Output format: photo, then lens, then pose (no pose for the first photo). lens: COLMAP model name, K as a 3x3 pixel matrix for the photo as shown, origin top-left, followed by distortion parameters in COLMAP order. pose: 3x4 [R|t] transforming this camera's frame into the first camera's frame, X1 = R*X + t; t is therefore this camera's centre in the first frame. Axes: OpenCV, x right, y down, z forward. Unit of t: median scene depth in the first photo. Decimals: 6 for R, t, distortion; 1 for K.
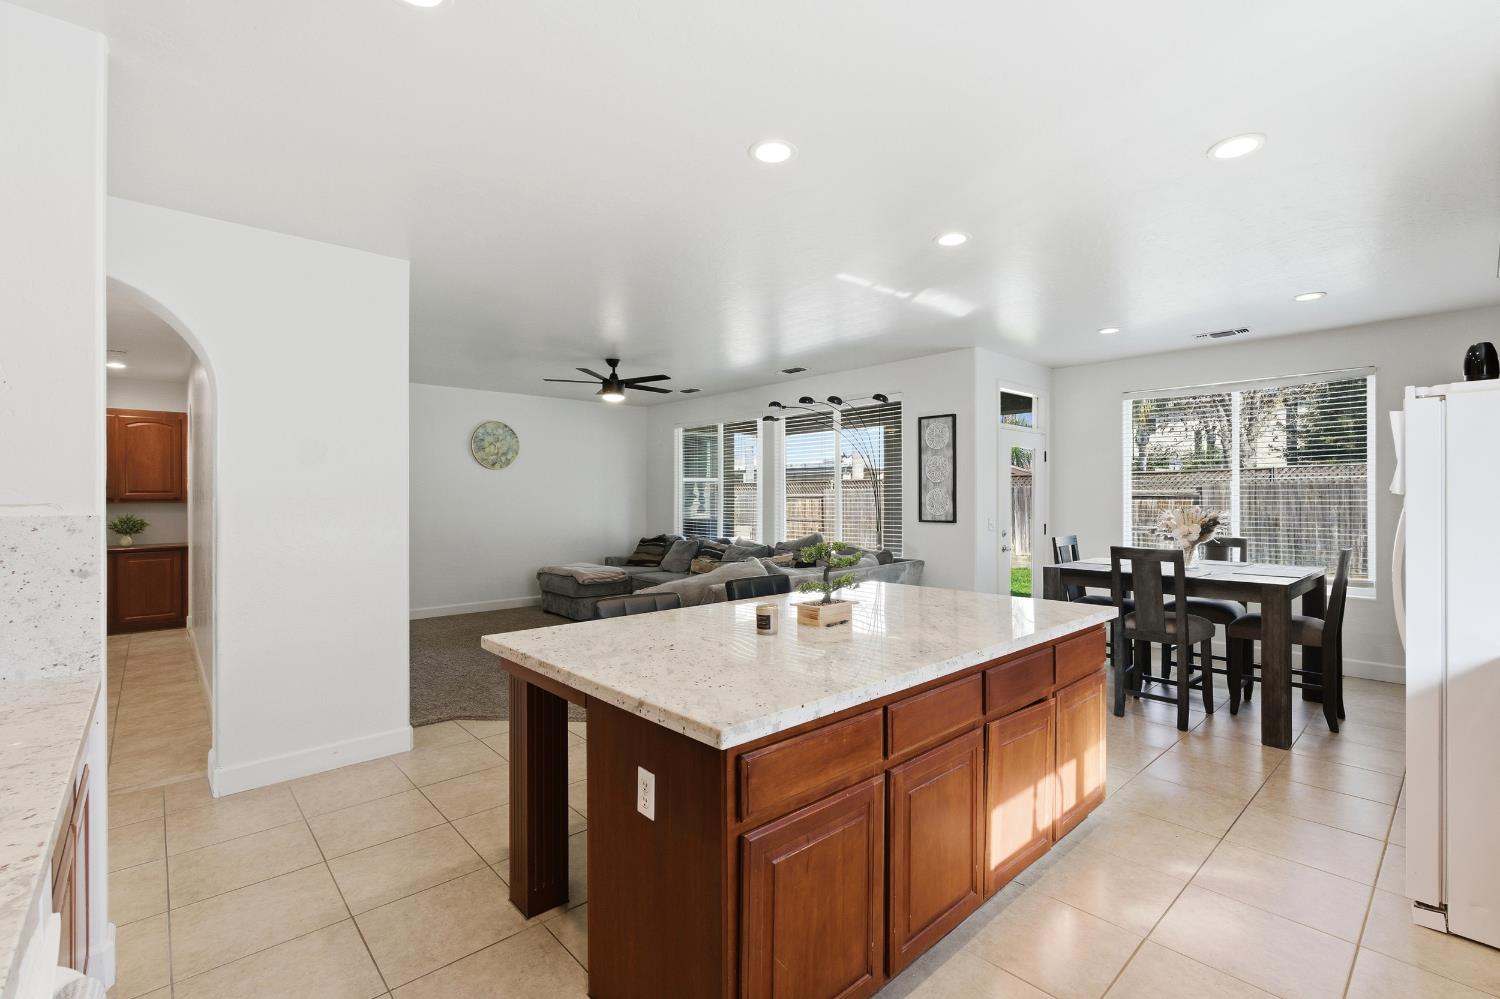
lens RADIAL K [[659.0, 0, 755.0], [0, 659.0, 494.9], [0, 0, 1]] dist [-0.006805, 0.001293]
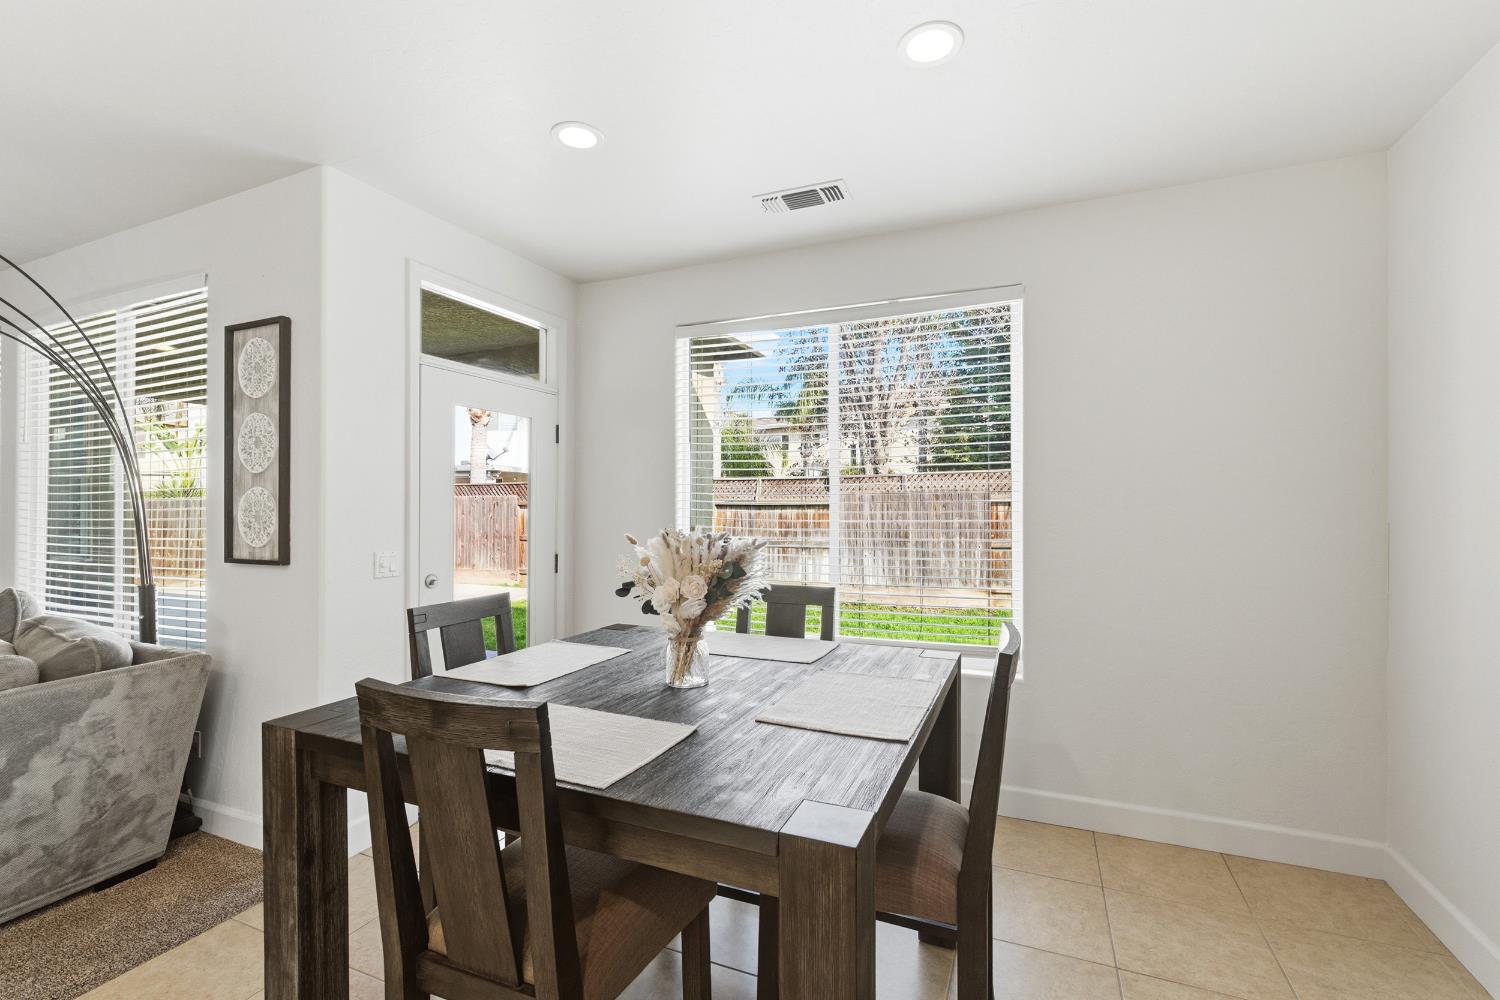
lens RADIAL K [[659.0, 0, 746.3], [0, 659.0, 510.6], [0, 0, 1]] dist [-0.006805, 0.001293]
pose [[0.912574, -0.005349, 0.408876, 0.393927], [0.002017, 0.999961, 0.008581, 0.002841], [-0.408907, -0.007006, 0.912549, 0.463142]]
